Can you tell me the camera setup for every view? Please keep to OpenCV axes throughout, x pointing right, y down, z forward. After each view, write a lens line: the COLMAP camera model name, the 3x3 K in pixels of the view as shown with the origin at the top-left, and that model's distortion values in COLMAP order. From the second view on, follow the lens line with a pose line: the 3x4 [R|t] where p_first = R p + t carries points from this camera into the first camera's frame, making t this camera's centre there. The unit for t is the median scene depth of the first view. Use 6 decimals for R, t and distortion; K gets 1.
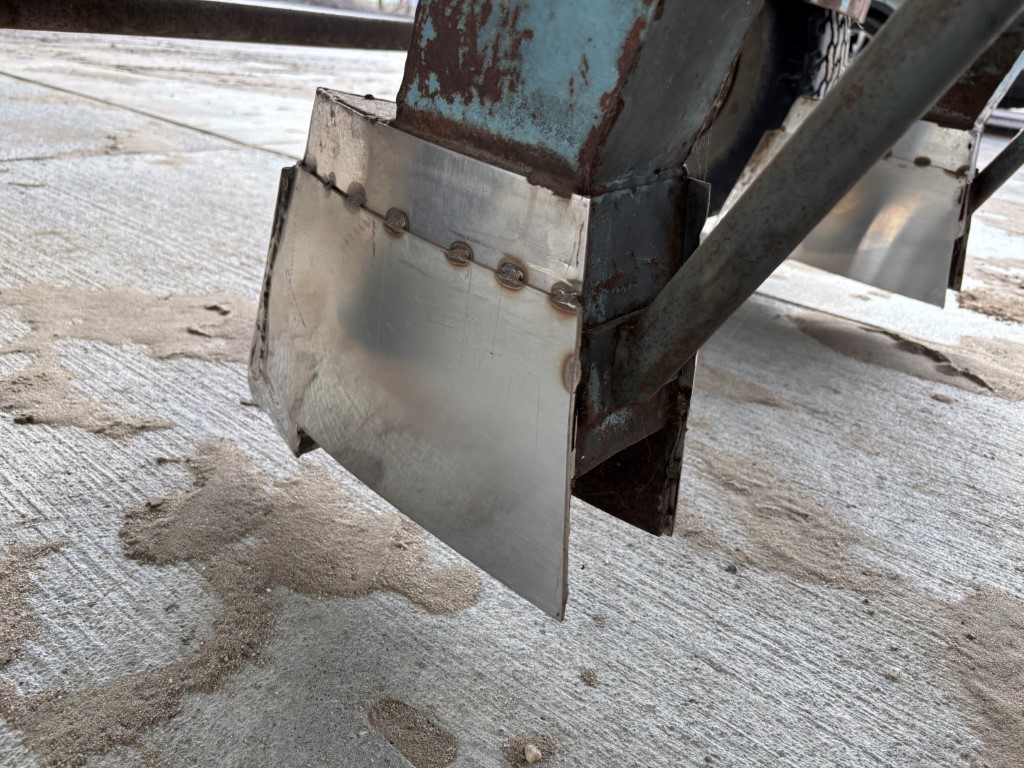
lens RADIAL K [[770.9, 0, 516.2], [0, 770.9, 389.4], [0, 0, 1]] dist [0.002761, -0.004079]
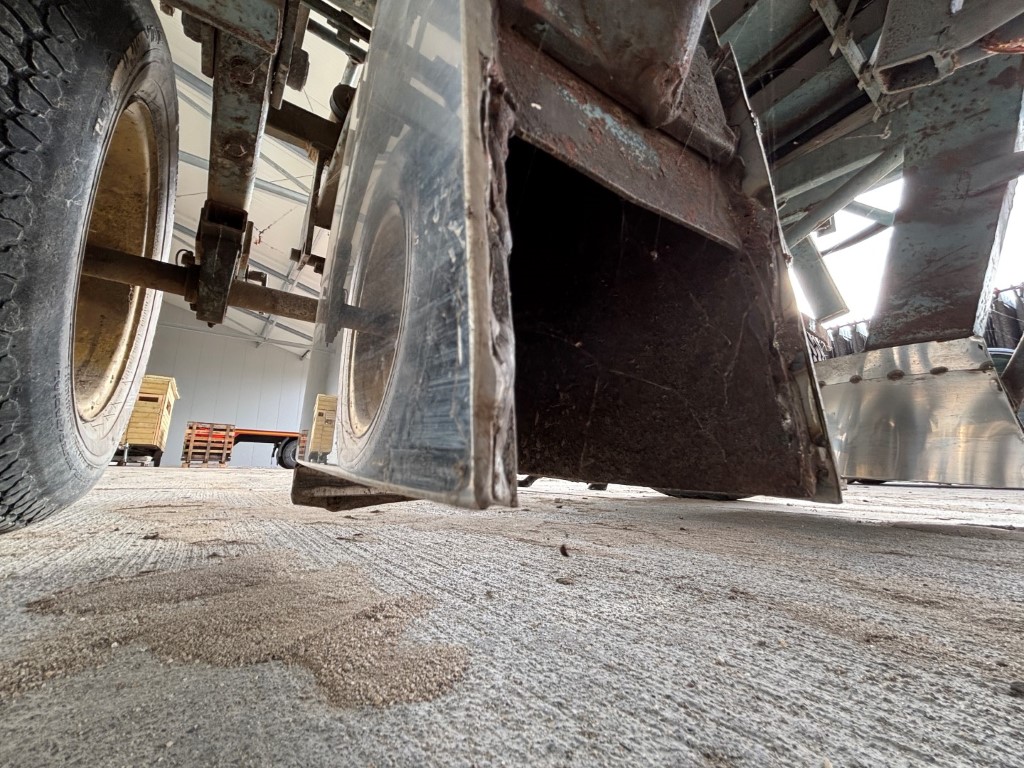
lens RADIAL K [[414.8, 0, 512.0], [0, 414.8, 384.0], [0, 0, 1]] dist [-0.002803, -0.000458]
pose [[0.960764, -0.139480, -0.239745, 0.079935], [-0.037574, 0.790943, -0.610736, 0.269947], [0.274810, 0.595781, 0.754668, 0.679192]]
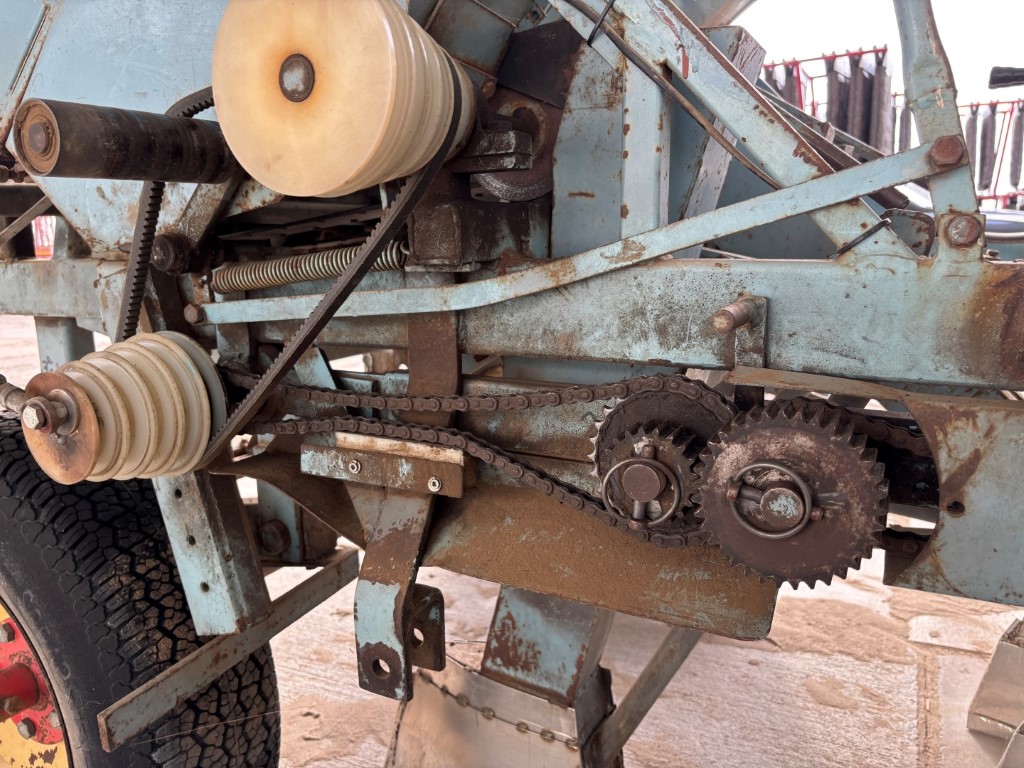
lens RADIAL K [[770.9, 0, 516.2], [0, 770.9, 389.4], [0, 0, 1]] dist [0.002761, -0.004079]
pose [[0.968230, -0.177994, 0.175637, -0.247574], [0.217096, 0.946899, -0.237174, -0.459578], [-0.124095, 0.267769, 0.955458, -1.226521]]
